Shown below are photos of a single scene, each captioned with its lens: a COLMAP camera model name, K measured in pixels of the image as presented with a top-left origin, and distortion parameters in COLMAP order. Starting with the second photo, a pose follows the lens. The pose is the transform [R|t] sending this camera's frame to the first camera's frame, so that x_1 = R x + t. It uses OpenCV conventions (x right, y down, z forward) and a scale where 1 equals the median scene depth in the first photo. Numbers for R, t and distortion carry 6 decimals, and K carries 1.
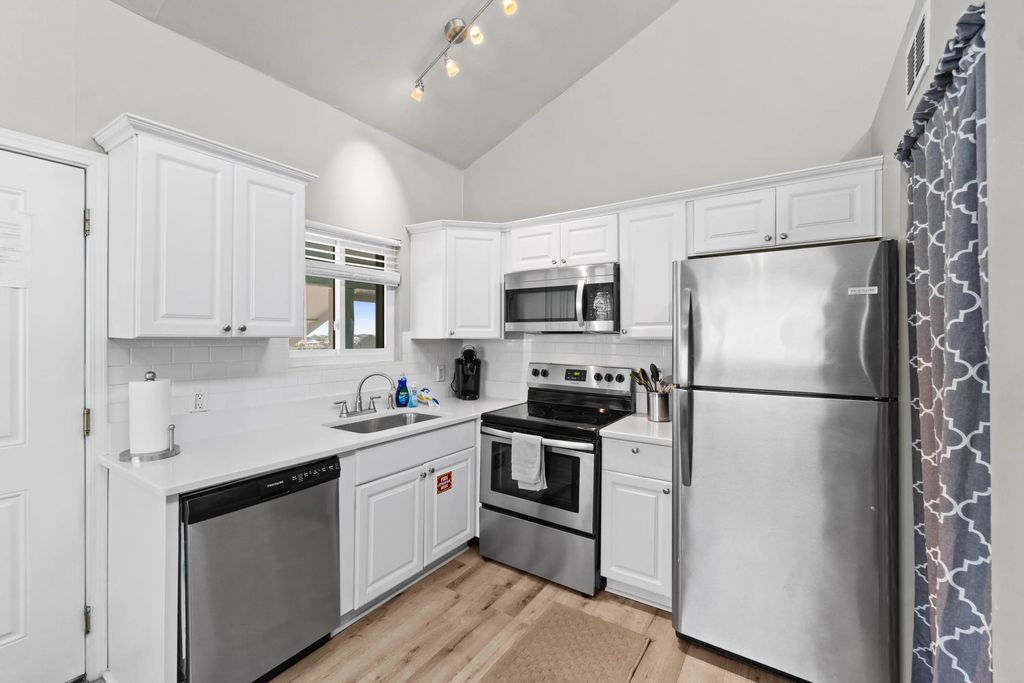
lens RADIAL K [[450.0, 0, 488.8], [0, 450.0, 335.1], [0, 0, 1]] dist [-0.002797, -0.000530]
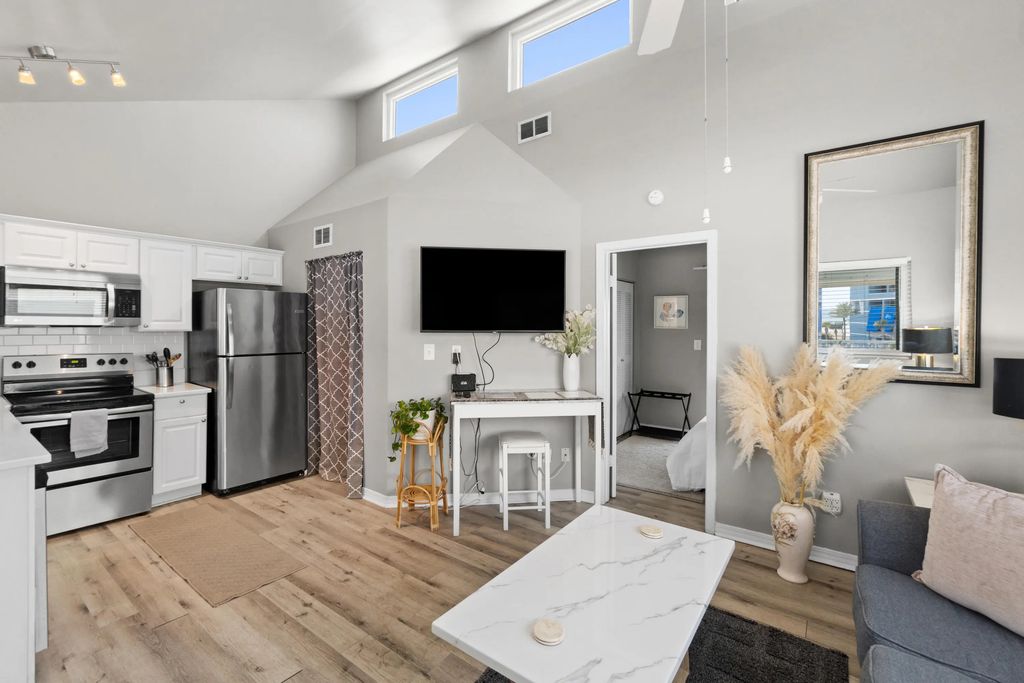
lens RADIAL K [[450.0, 0, 496.1], [0, 450.0, 329.7], [0, 0, 1]] dist [-0.002797, -0.000530]
pose [[0.034721, -0.001565, 0.999396, -0.983134], [-0.004021, 0.999990, 0.001705, -0.002656], [-0.999389, -0.004078, 0.034714, -0.128396]]
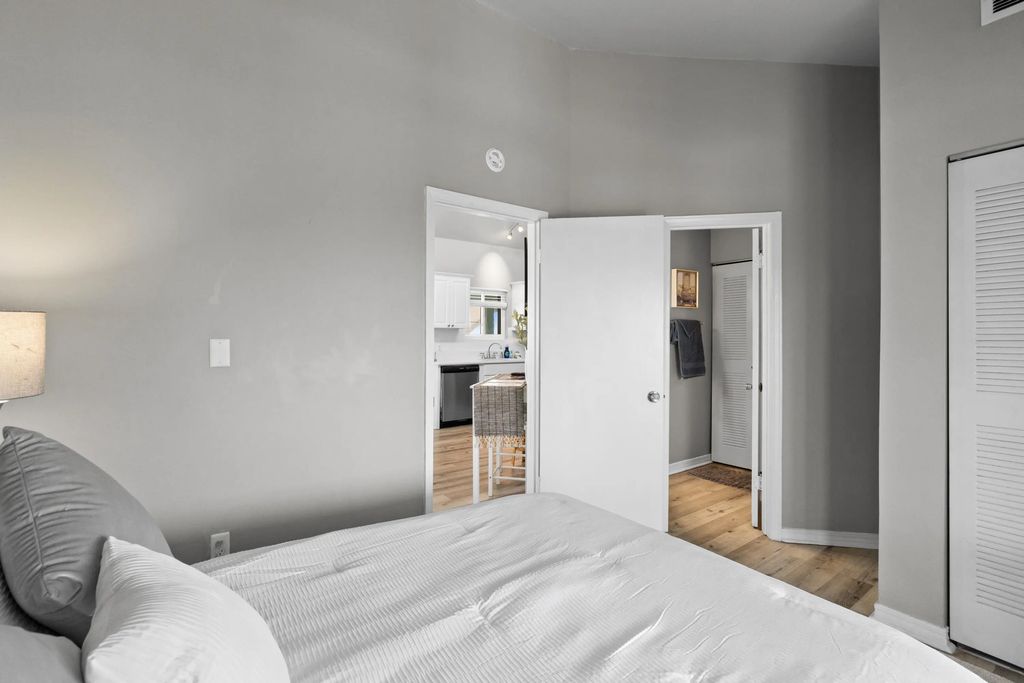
lens RADIAL K [[450.0, 0, 490.7], [0, 450.0, 338.1], [0, 0, 1]] dist [-0.002797, -0.000530]
pose [[0.939732, 0.008144, -0.341814, 0.610849], [-0.006271, 0.999959, 0.006585, 0.038073], [0.341854, -0.004045, 0.939744, -1.447667]]
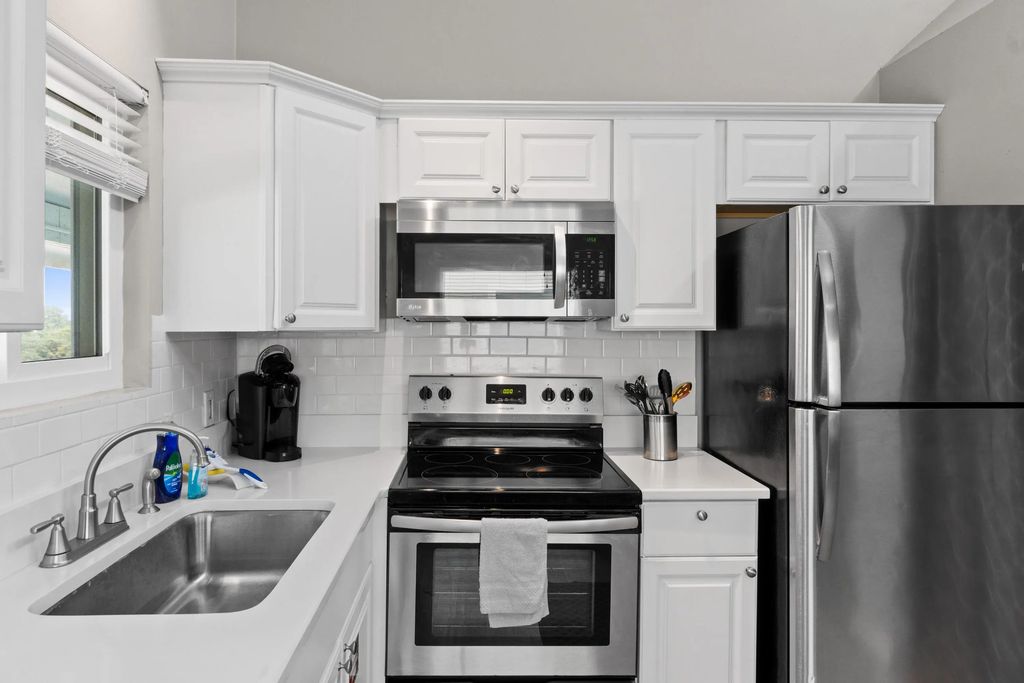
lens RADIAL K [[646.0, 0, 485.7], [0, 646.0, 324.6], [0, 0, 1]] dist [0.005823, -0.004097]
pose [[0.792566, -0.000512, 0.609786, -0.348038], [-0.001215, 0.999996, 0.002419, -0.000657], [-0.609785, -0.002658, 0.792562, 0.396310]]
